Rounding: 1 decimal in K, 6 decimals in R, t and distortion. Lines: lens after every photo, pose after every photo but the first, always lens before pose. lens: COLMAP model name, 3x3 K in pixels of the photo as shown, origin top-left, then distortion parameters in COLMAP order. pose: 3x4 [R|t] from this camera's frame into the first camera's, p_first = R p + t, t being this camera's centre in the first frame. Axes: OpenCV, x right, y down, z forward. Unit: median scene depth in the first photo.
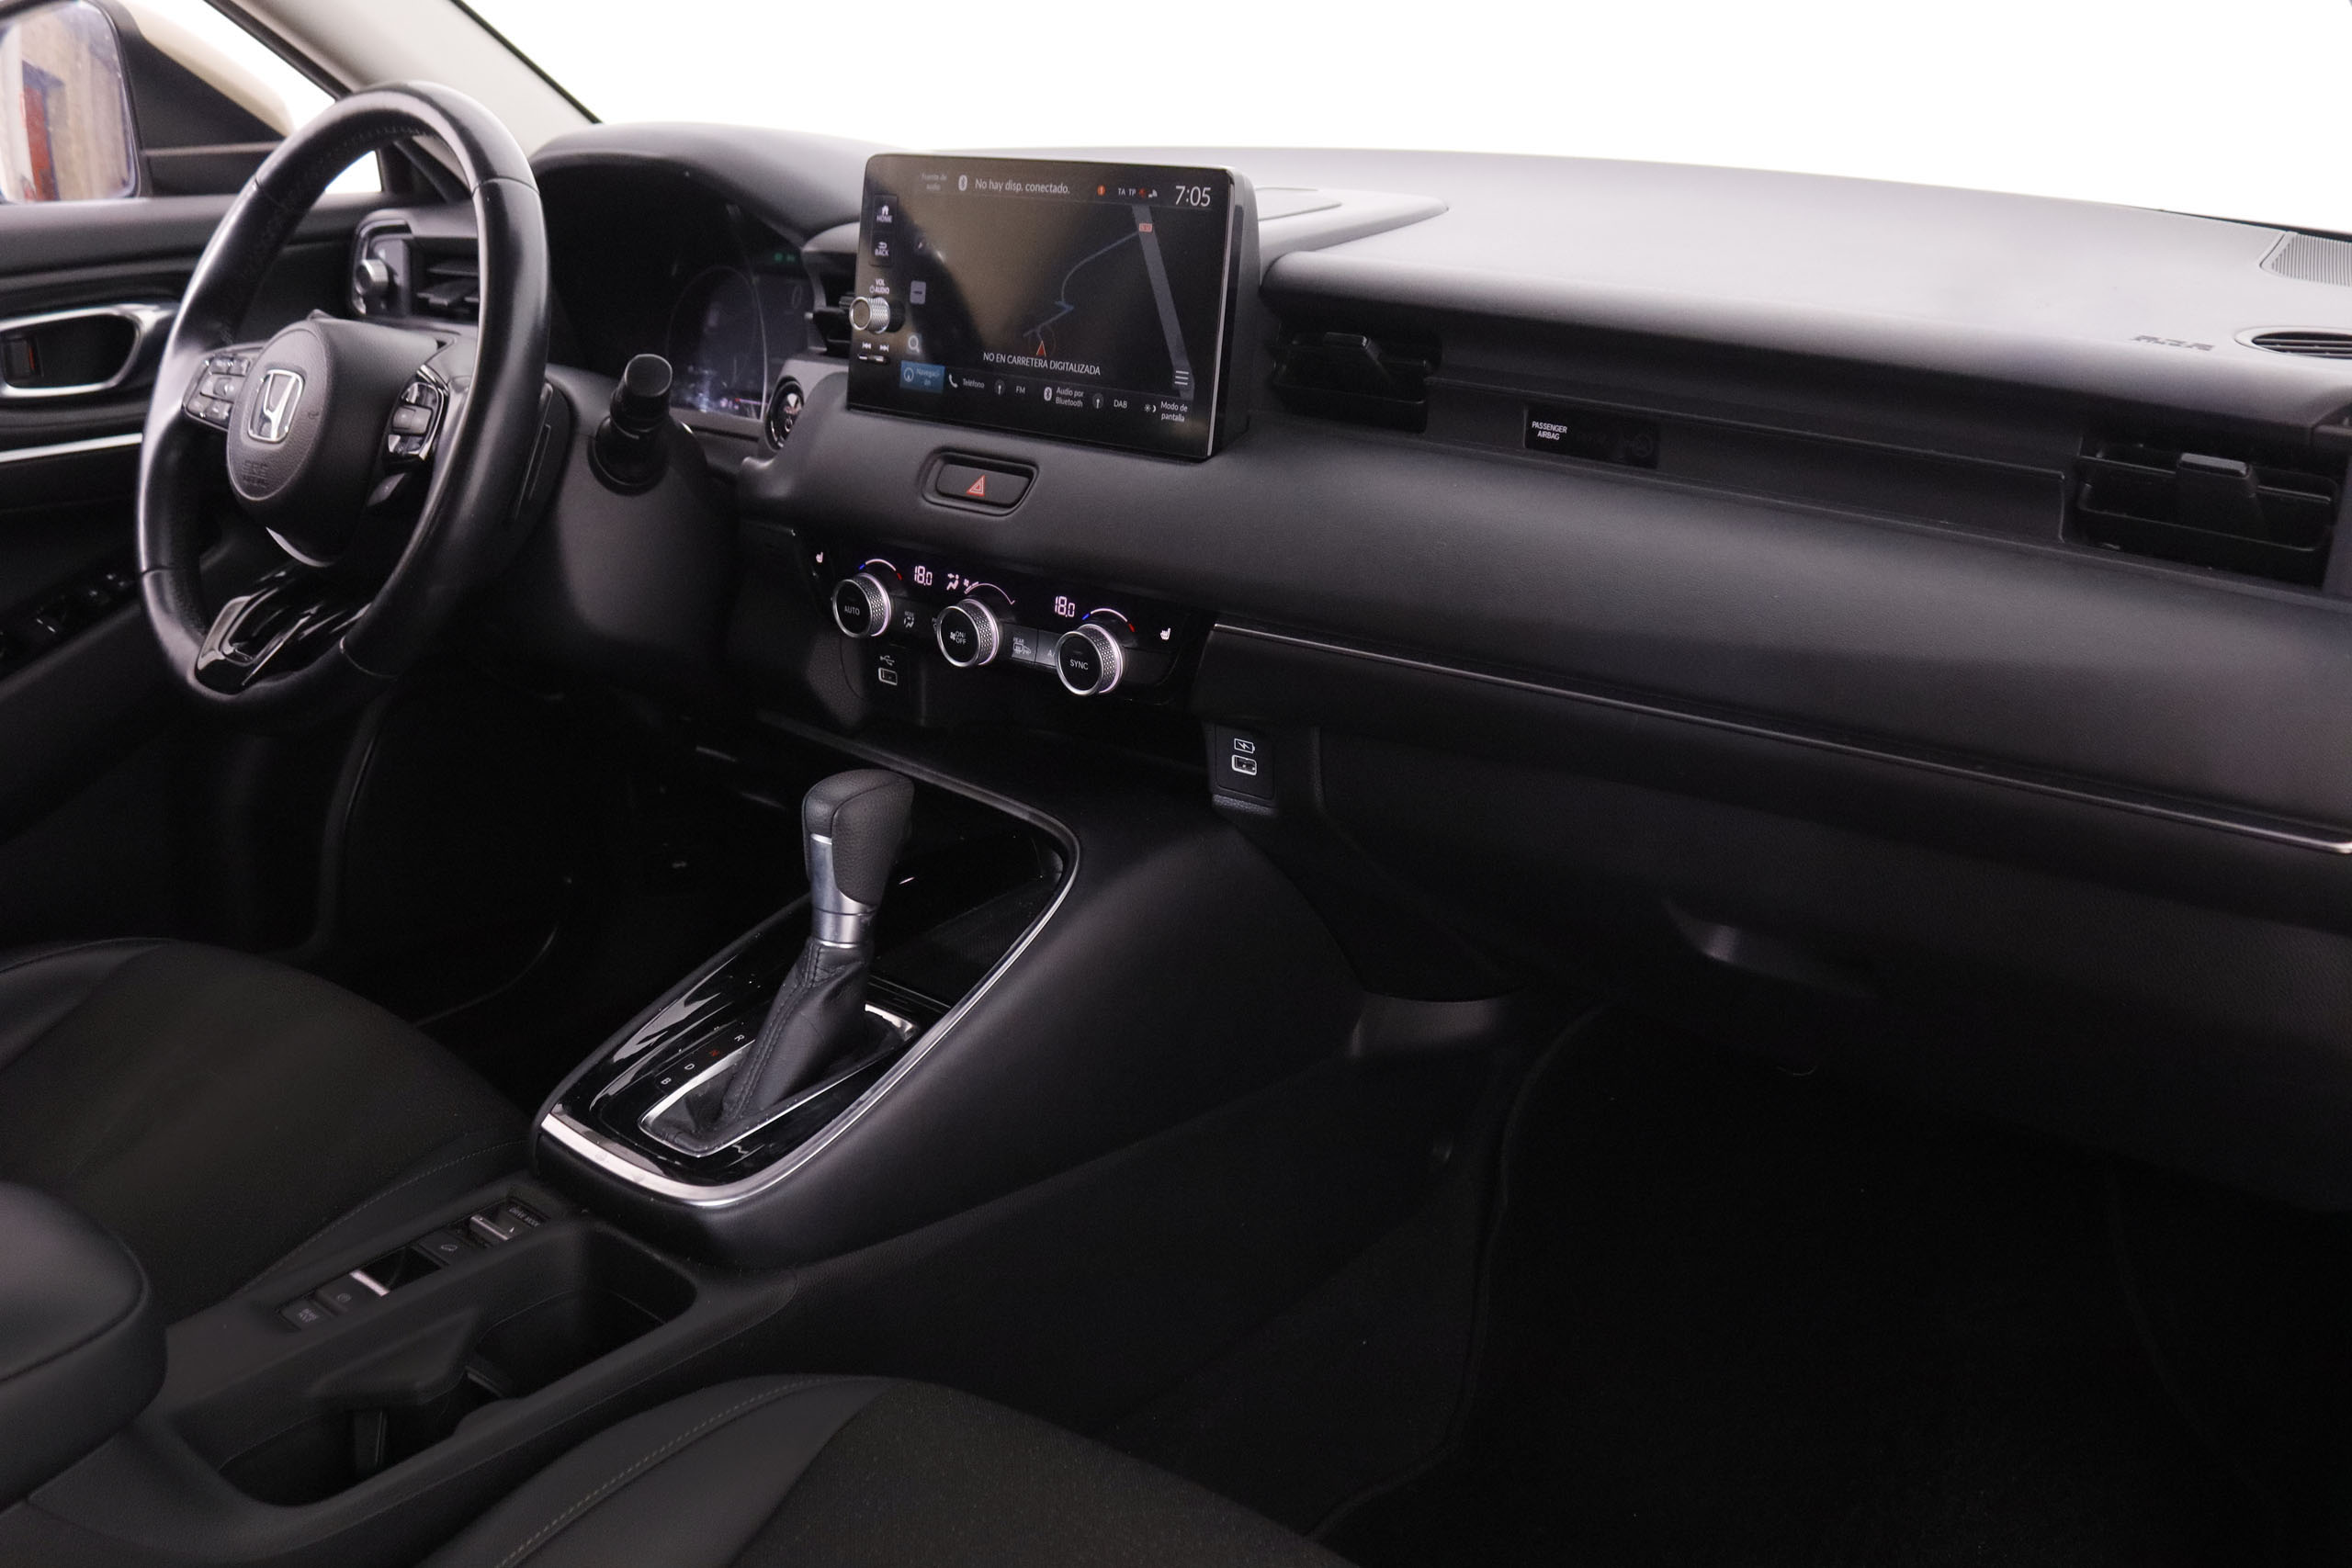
lens RADIAL K [[2214.0, 0, 1176.0], [0, 2214.0, 784.0], [0, 0, 1]] dist [-0.124099, 0.001986]
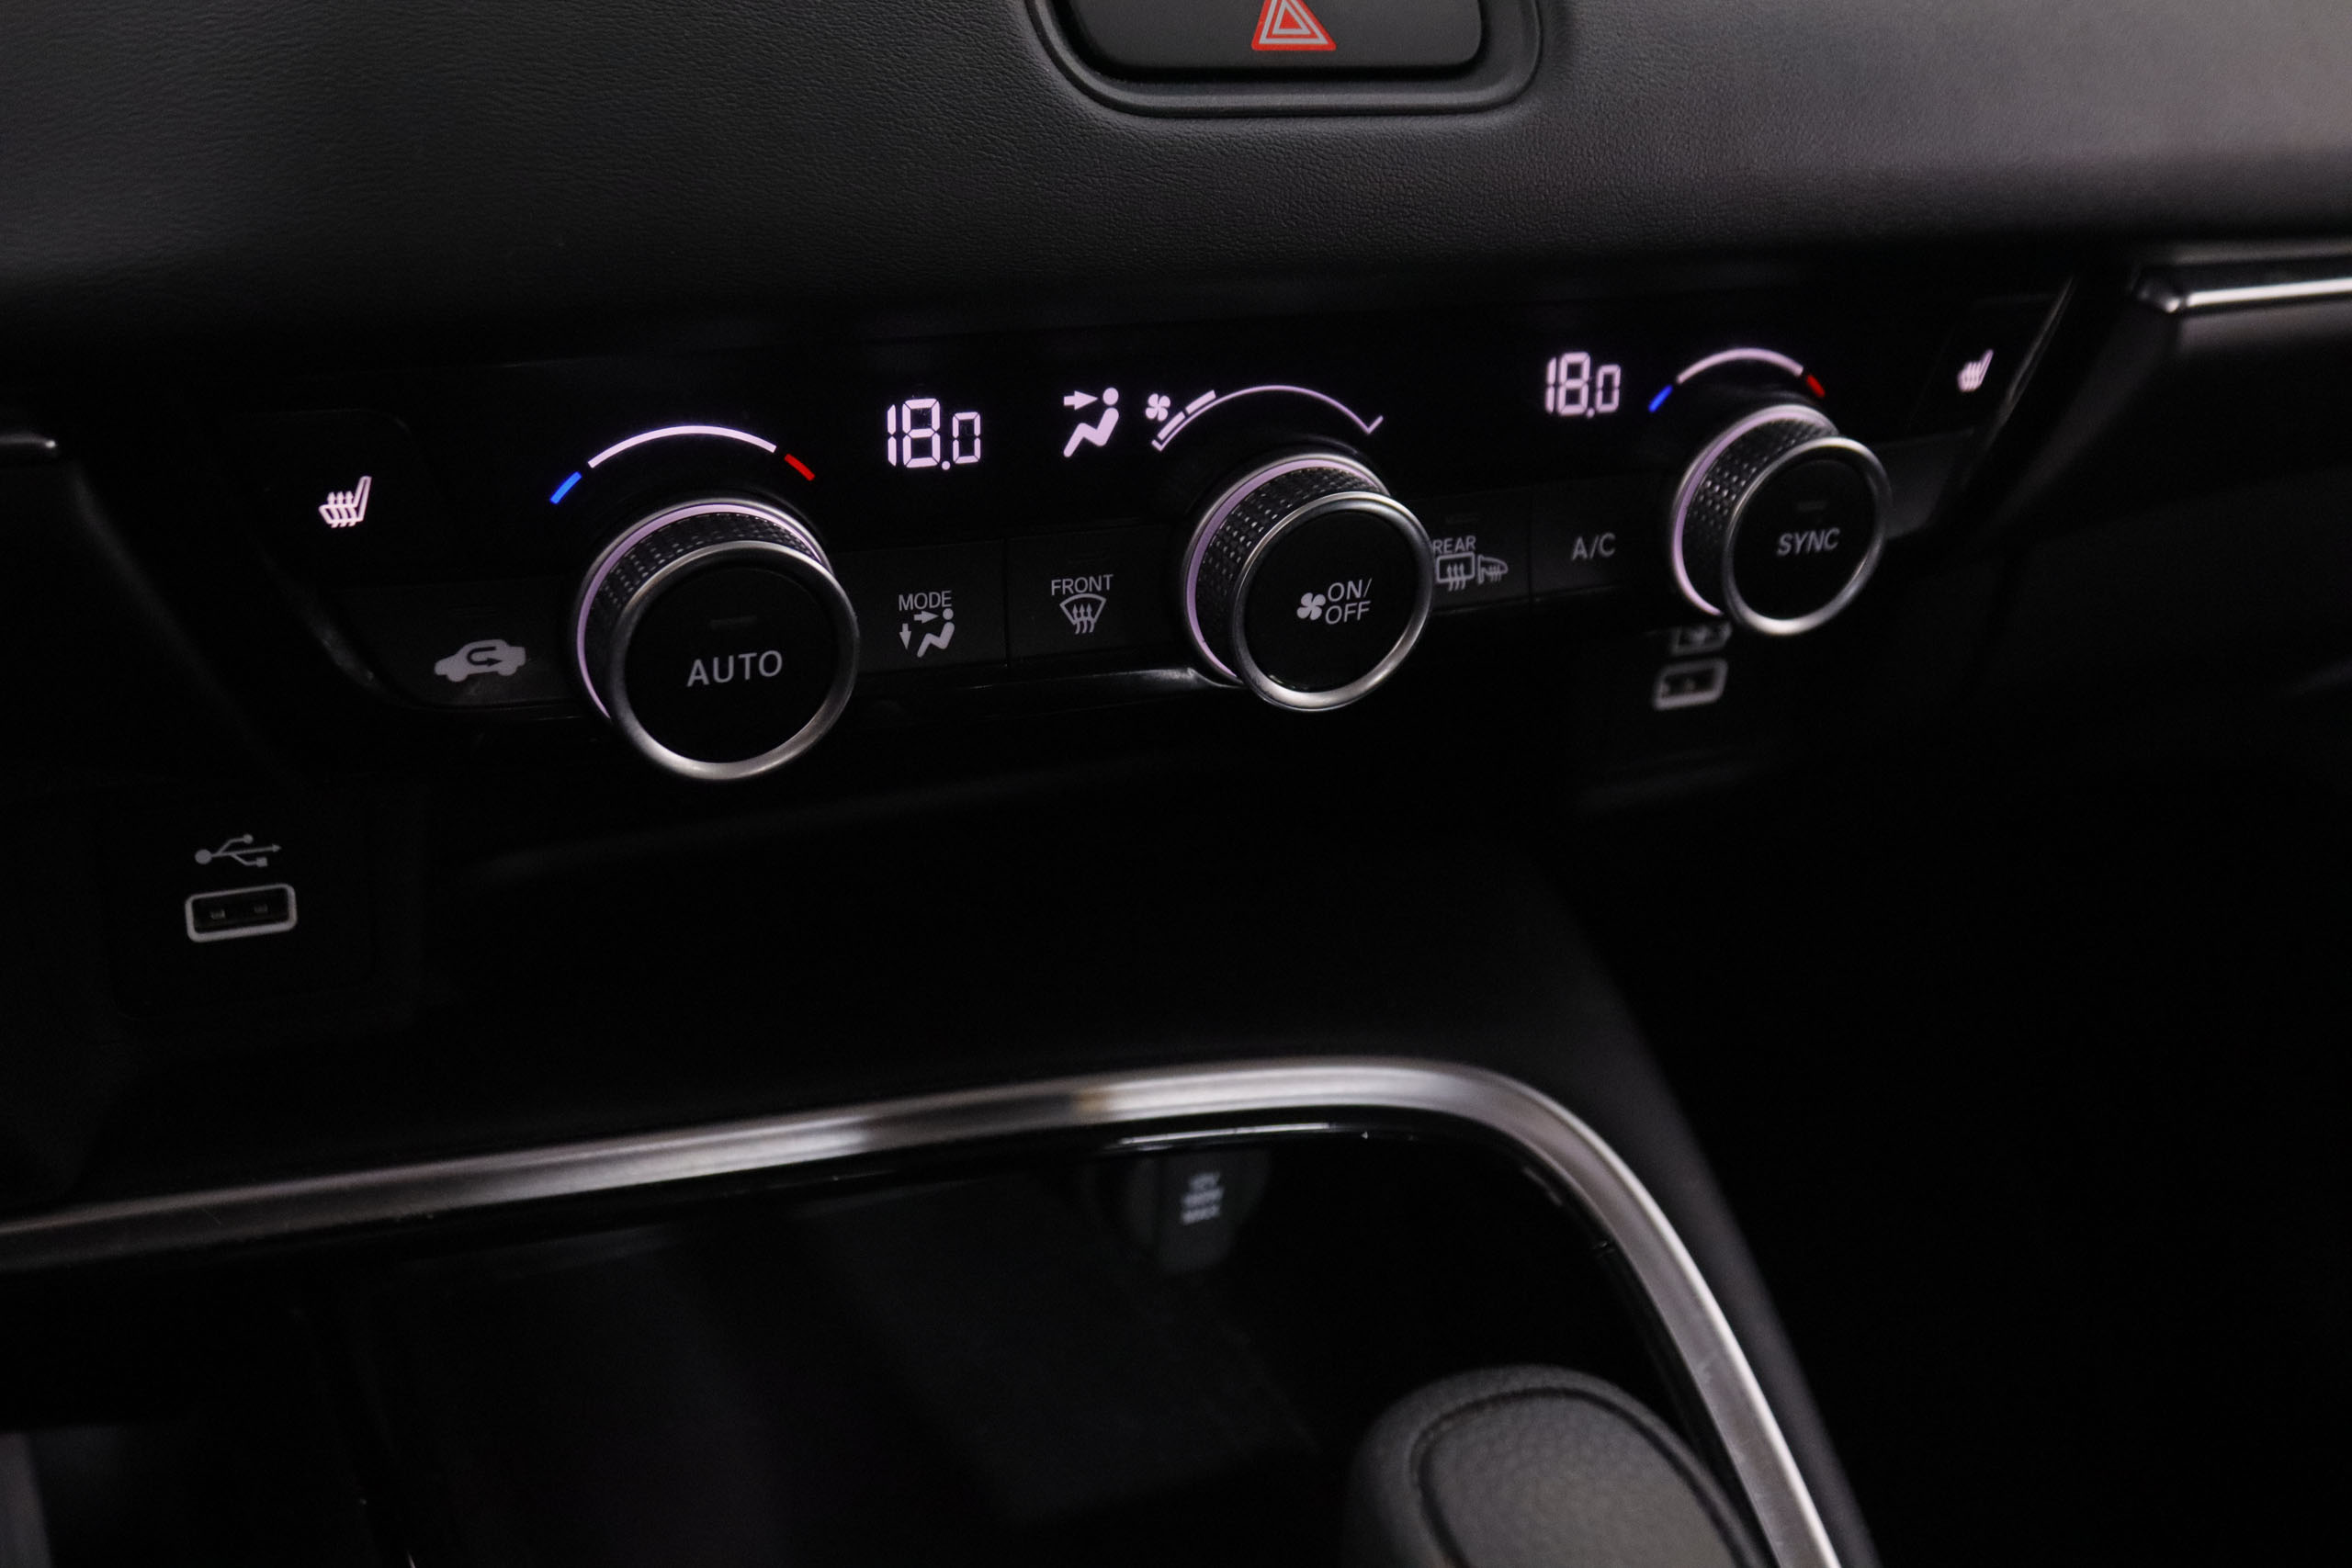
lens RADIAL K [[2501.3, 0, 1176.0], [0, 2501.3, 784.0], [0, 0, 1]] dist [-0.116517, -0.002261]
pose [[0.388929, -0.370860, 0.843325, -0.373364], [0.227707, 0.925692, 0.302067, -0.143537], [-0.892683, 0.074548, 0.444476, 0.899419]]
